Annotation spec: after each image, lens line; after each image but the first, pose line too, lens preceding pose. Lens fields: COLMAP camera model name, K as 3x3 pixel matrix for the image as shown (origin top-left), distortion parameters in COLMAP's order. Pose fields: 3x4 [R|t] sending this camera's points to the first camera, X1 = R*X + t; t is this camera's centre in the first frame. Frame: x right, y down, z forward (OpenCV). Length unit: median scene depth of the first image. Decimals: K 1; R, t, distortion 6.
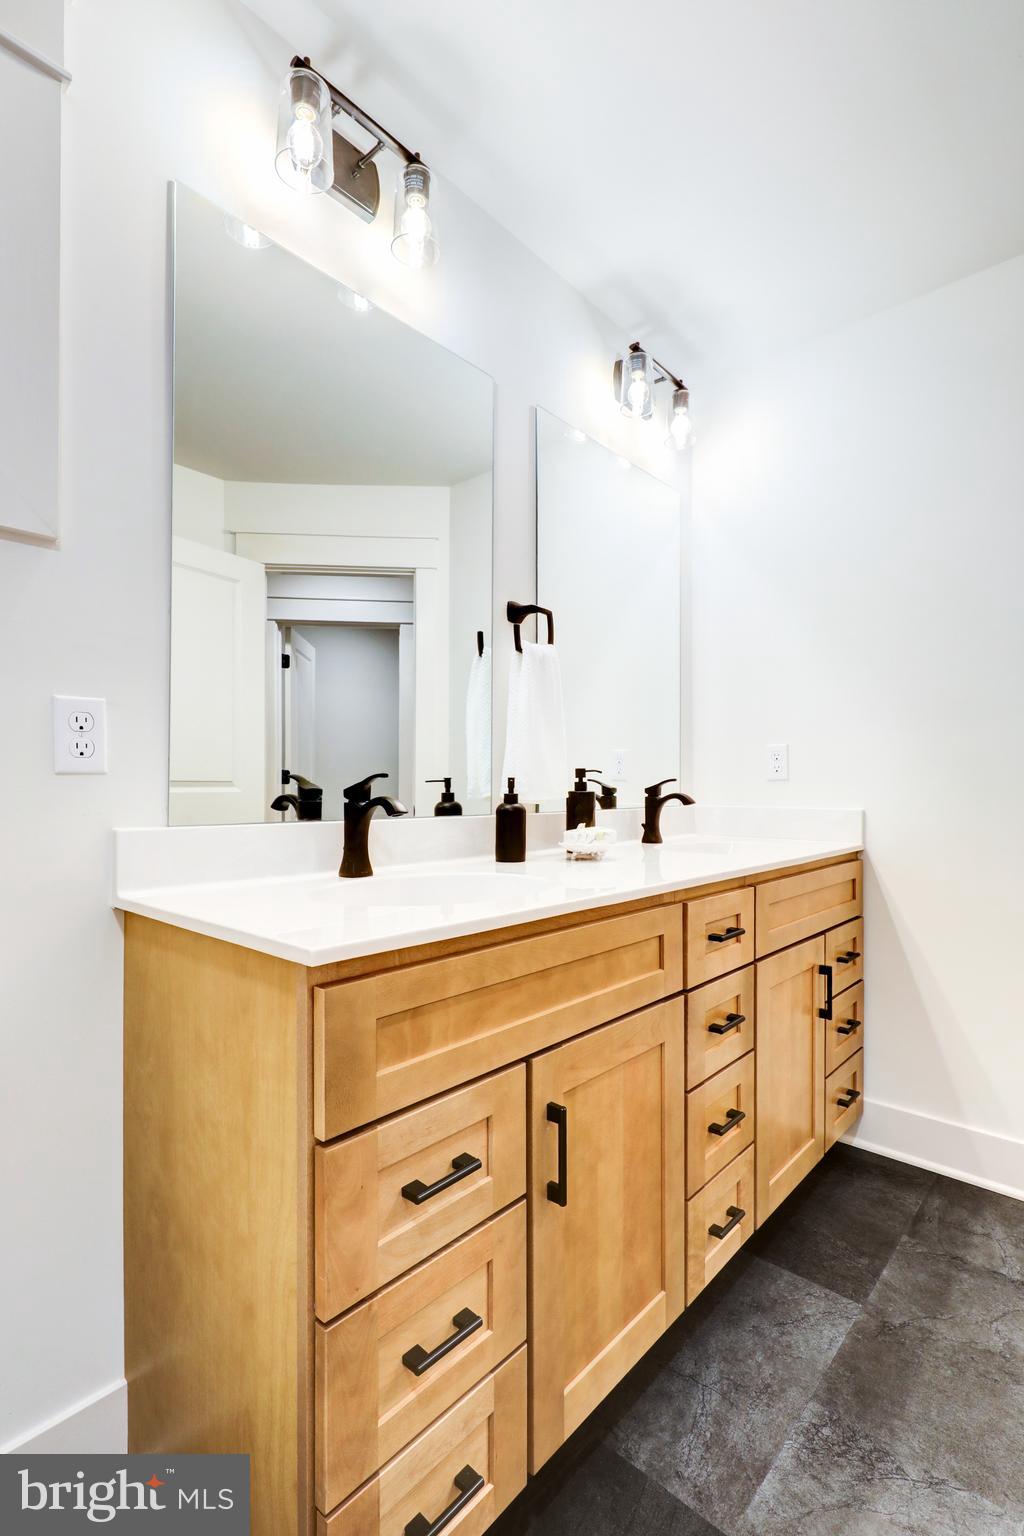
lens RADIAL K [[708.4, 0, 504.7], [0, 708.4, 779.7], [0, 0, 1]] dist [-0.000918, -0.000045]
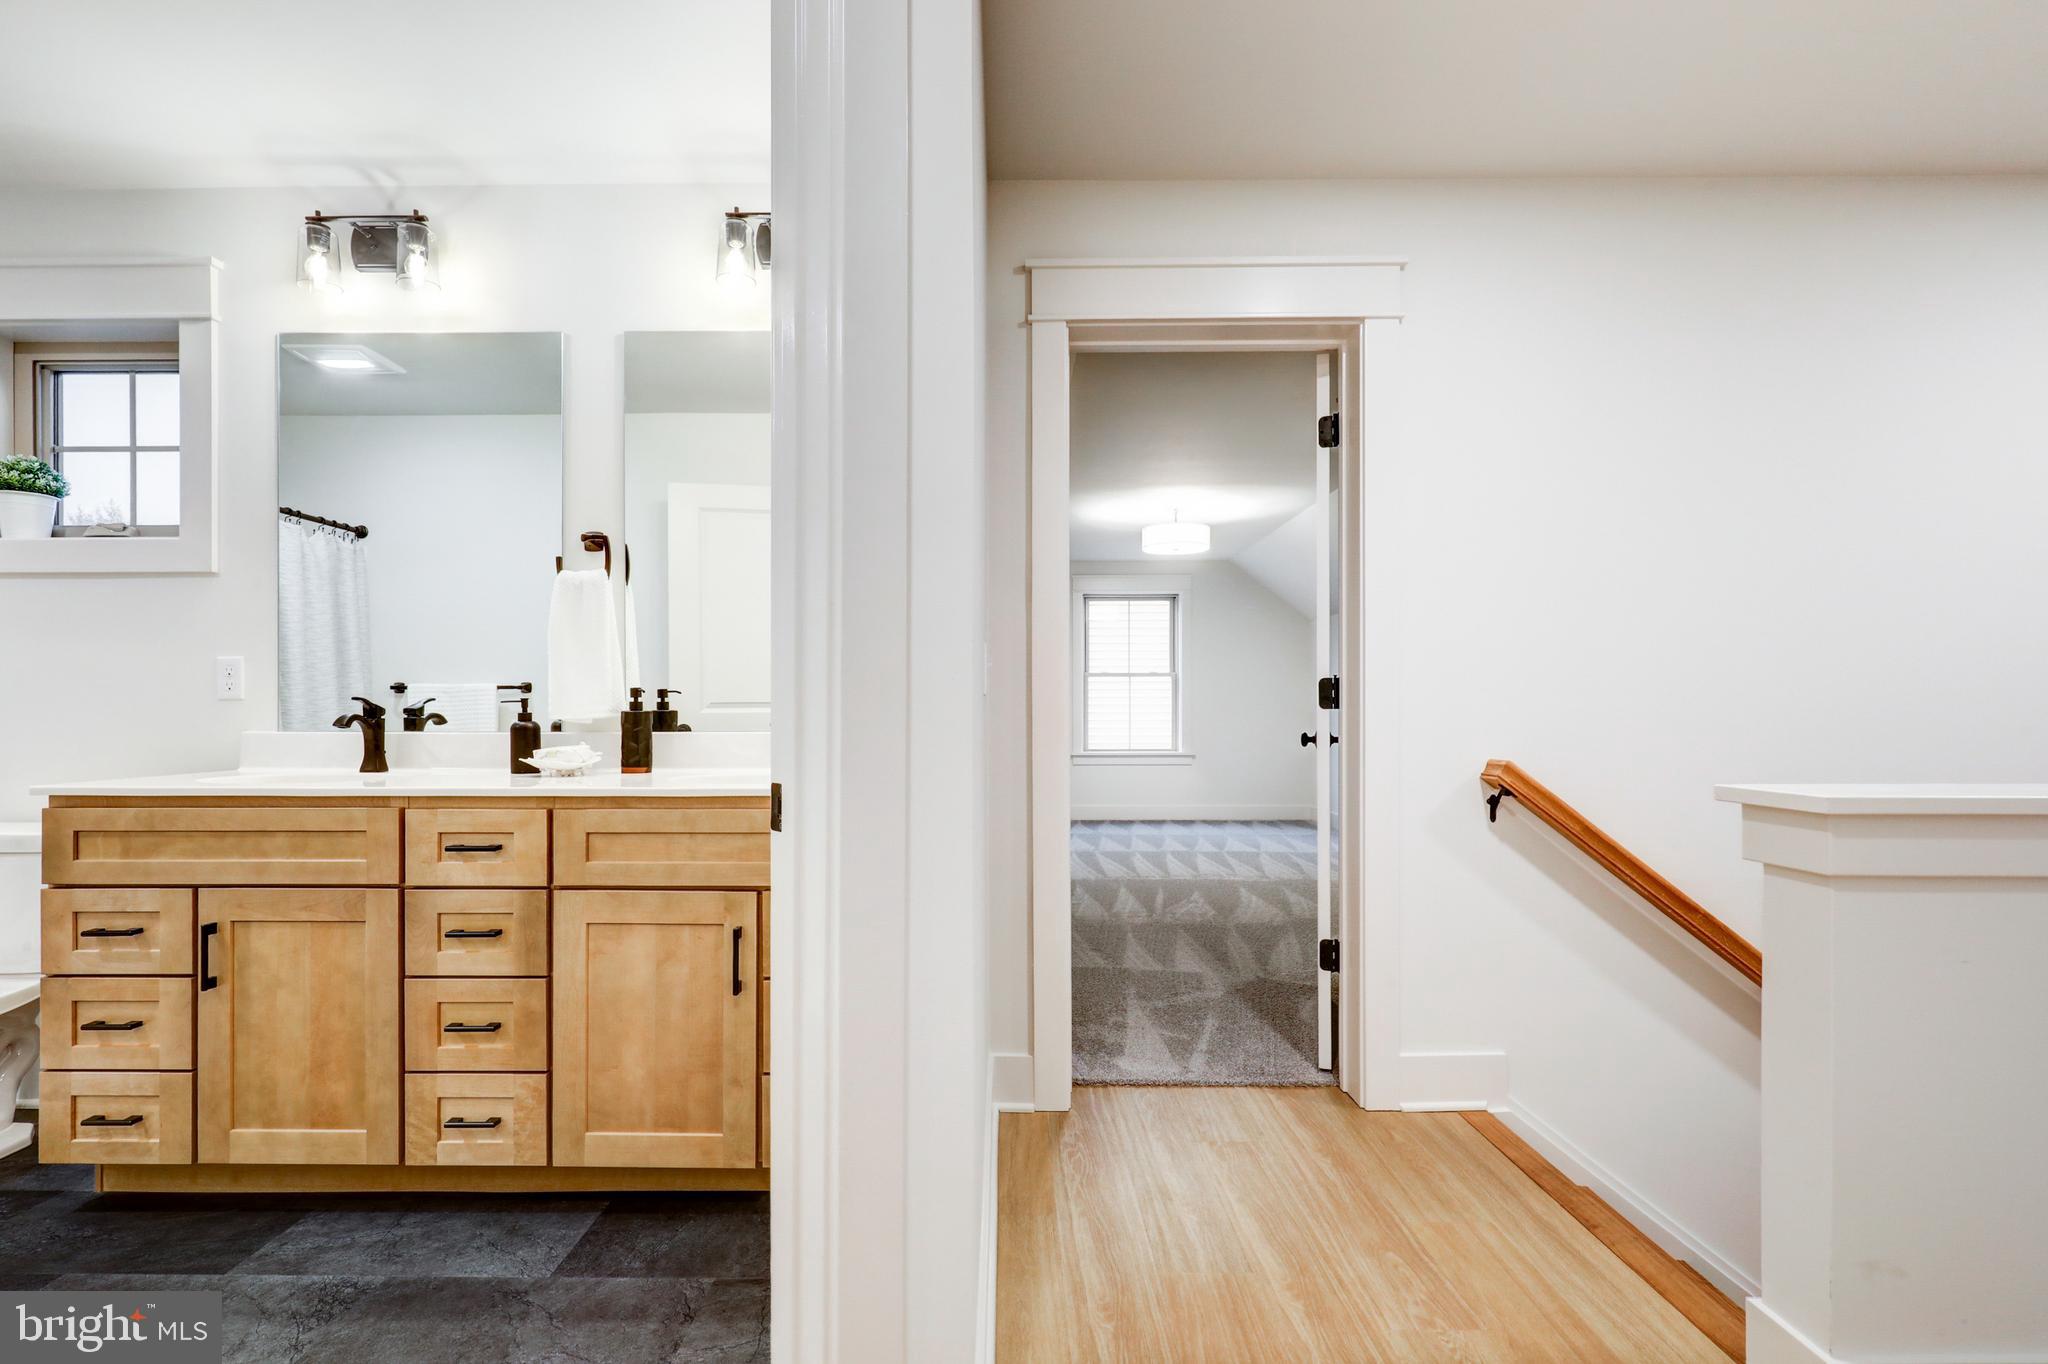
lens RADIAL K [[944.6, 0, 1019.2], [0, 944.6, 701.0], [0, 0, 1]] dist [-0.000918, -0.000045]
pose [[0.669905, -0.005887, -0.742424, 2.112885], [0.009506, 0.999955, 0.000648, 0.009196], [0.742386, -0.007492, 0.669930, 0.746769]]
